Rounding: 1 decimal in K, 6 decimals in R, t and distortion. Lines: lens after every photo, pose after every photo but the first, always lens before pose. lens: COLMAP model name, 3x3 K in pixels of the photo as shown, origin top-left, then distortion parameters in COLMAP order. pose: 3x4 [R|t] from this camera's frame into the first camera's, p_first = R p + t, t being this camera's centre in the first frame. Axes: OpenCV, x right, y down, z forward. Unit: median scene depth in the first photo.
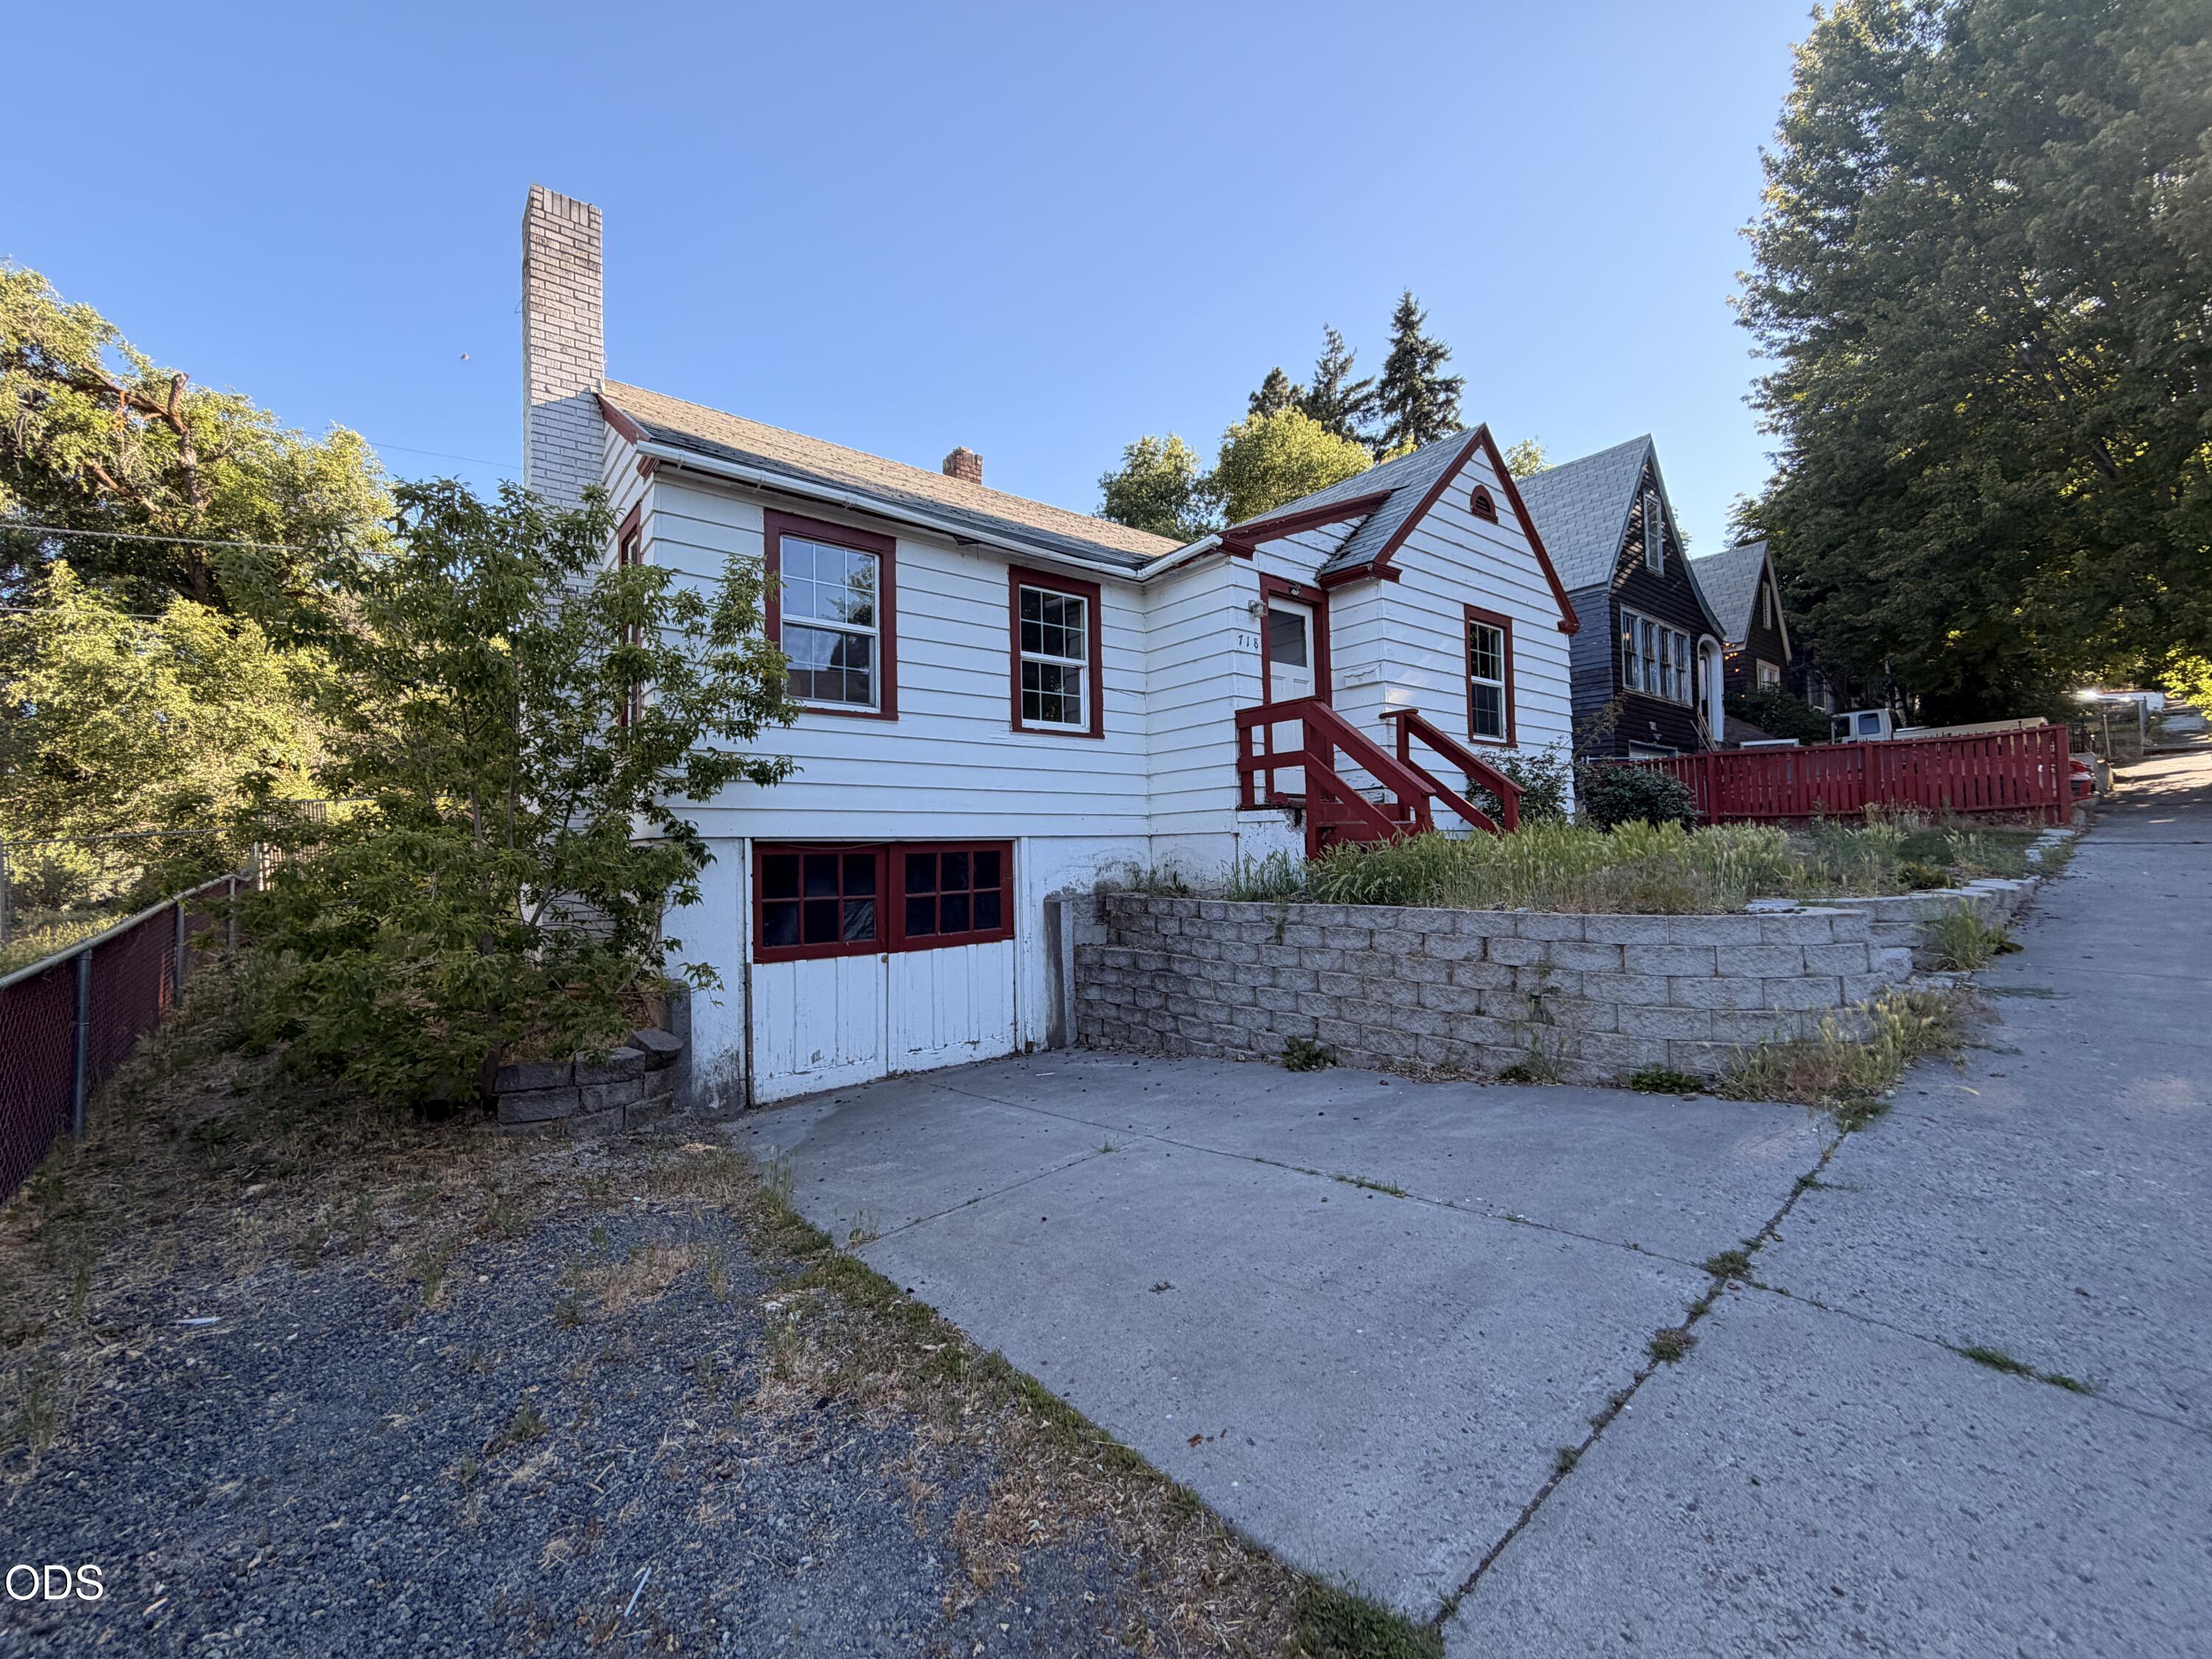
lens RADIAL K [[889.0, 0, 1115.2], [0, 889.0, 832.5], [0, 0, 1]] dist [0.000354, 0.000016]
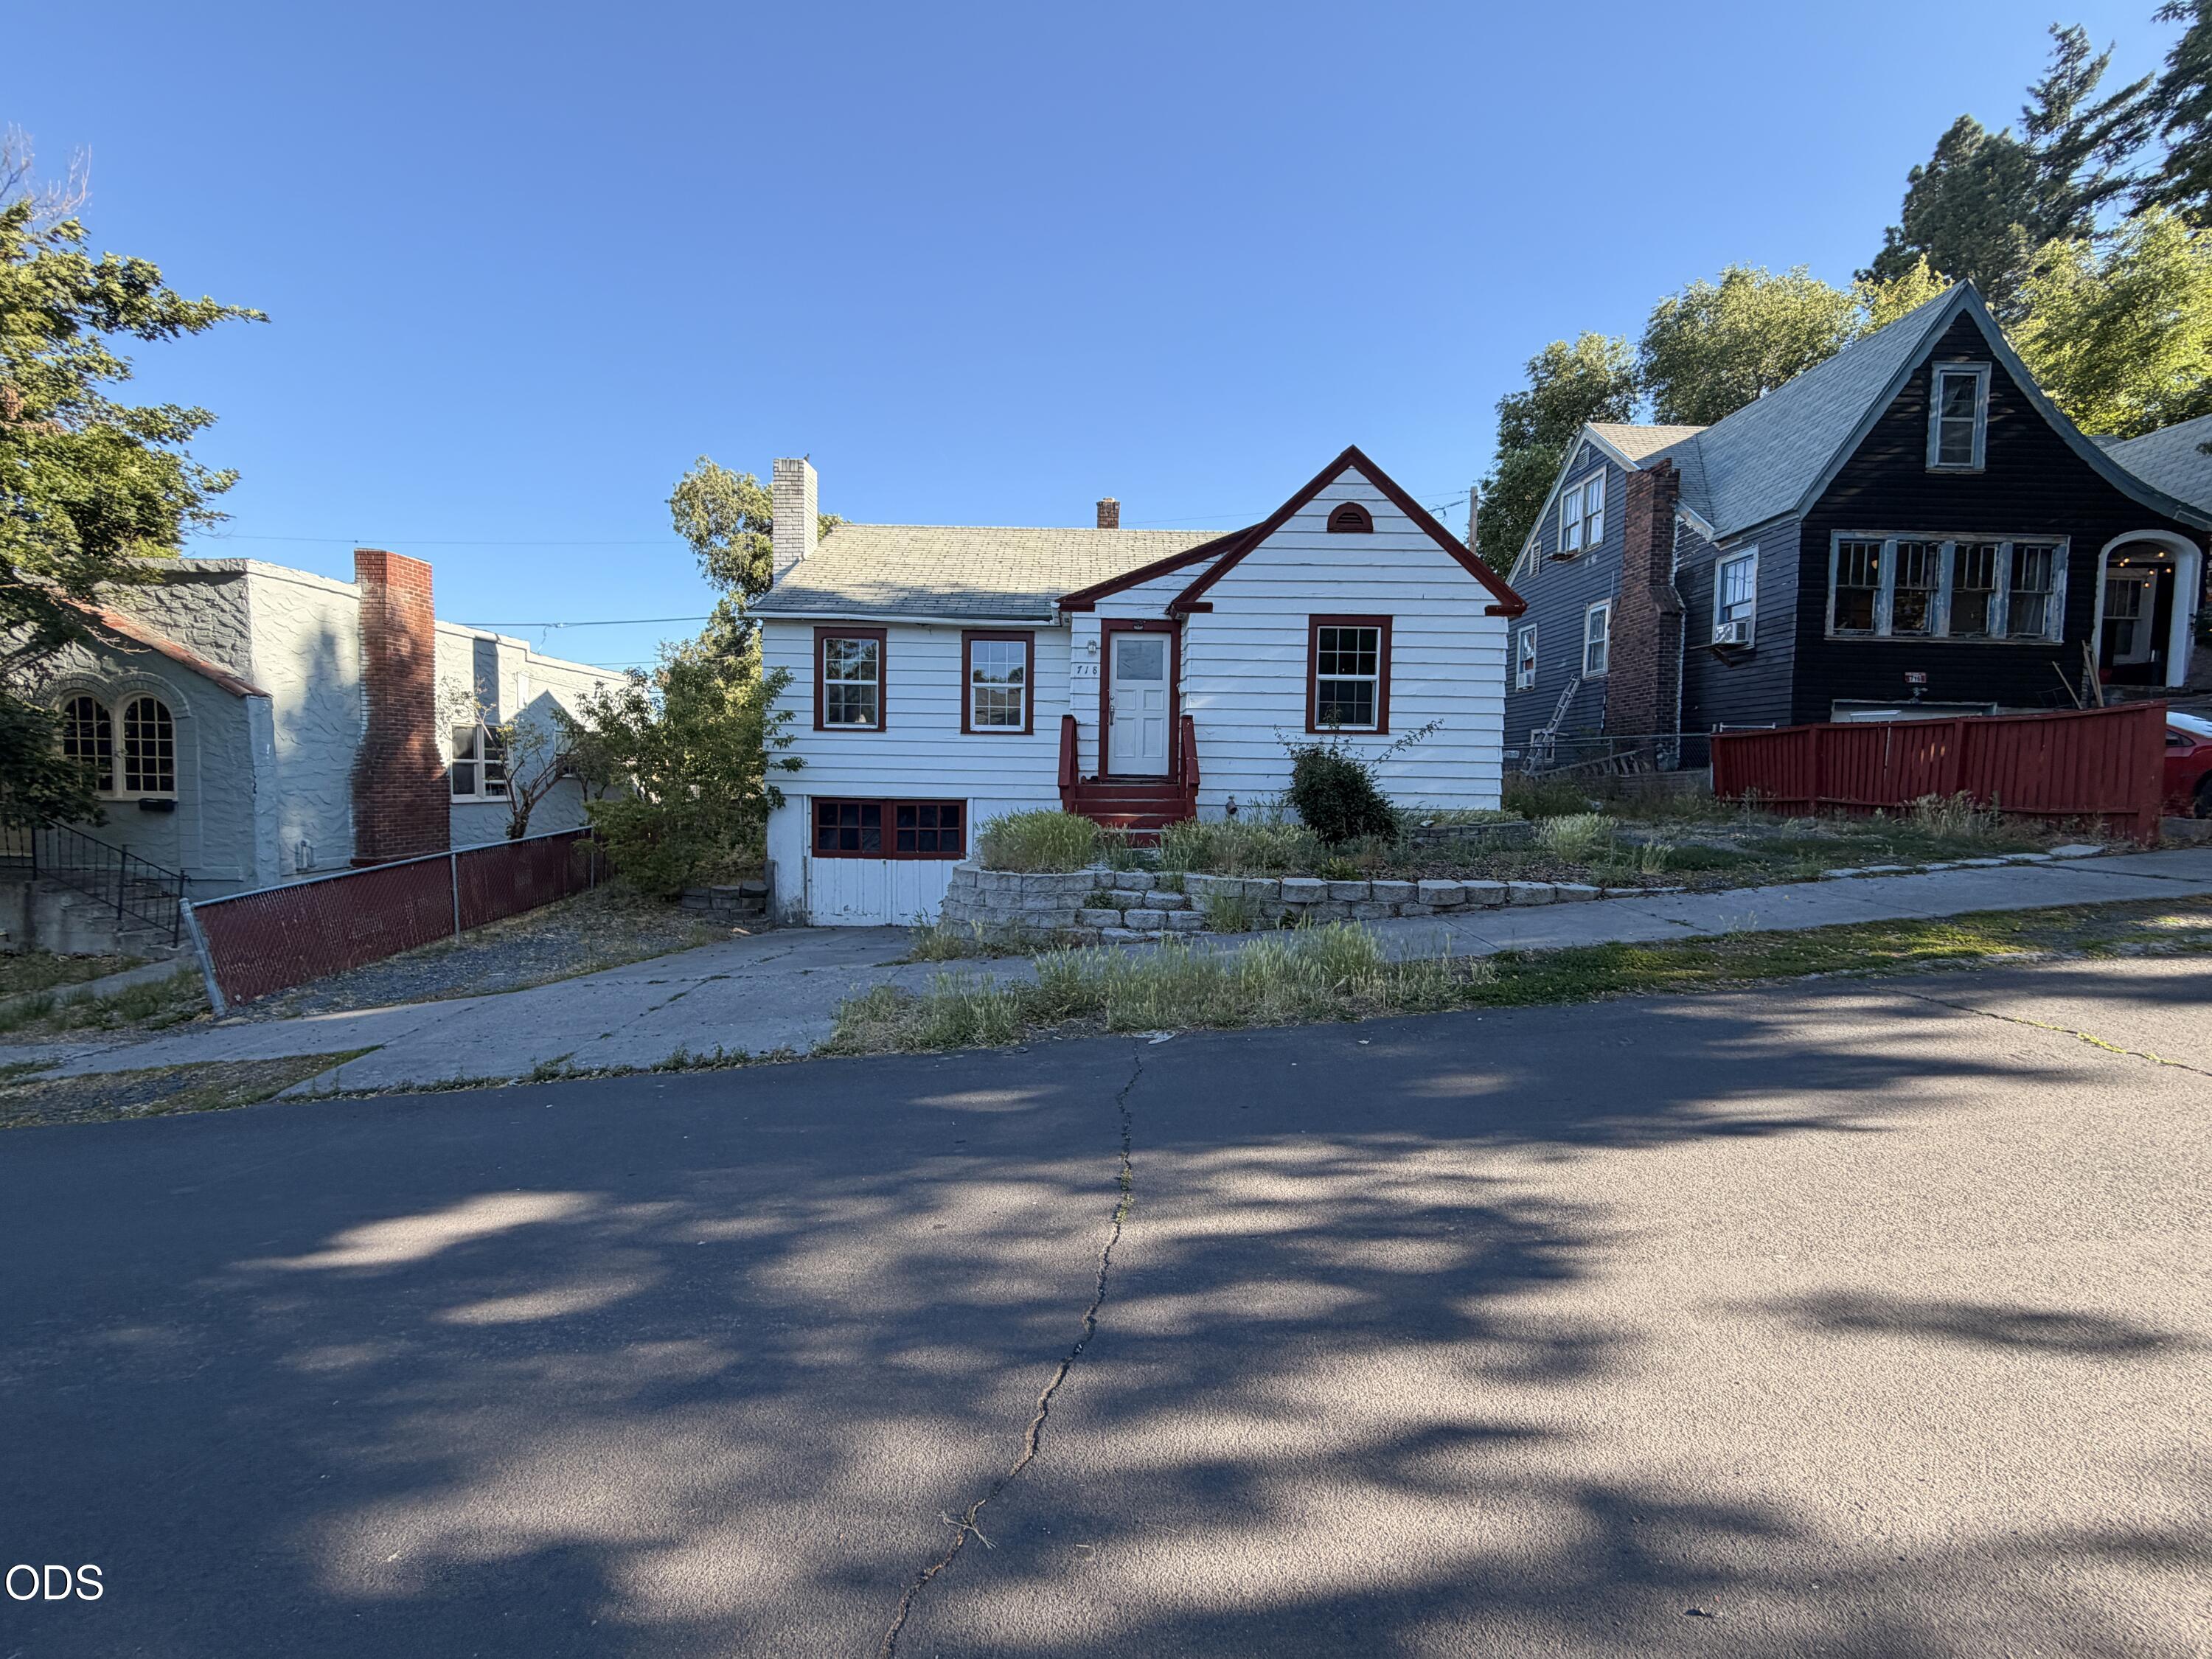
lens RADIAL K [[889.0, 0, 1100.2], [0, 889.0, 840.0], [0, 0, 1]] dist [0.000354, 0.000016]
pose [[0.779066, 0.077712, -0.622107, 0.933927], [-0.019060, 0.994765, 0.100396, -0.073056], [0.626652, -0.066358, 0.776469, -0.109815]]
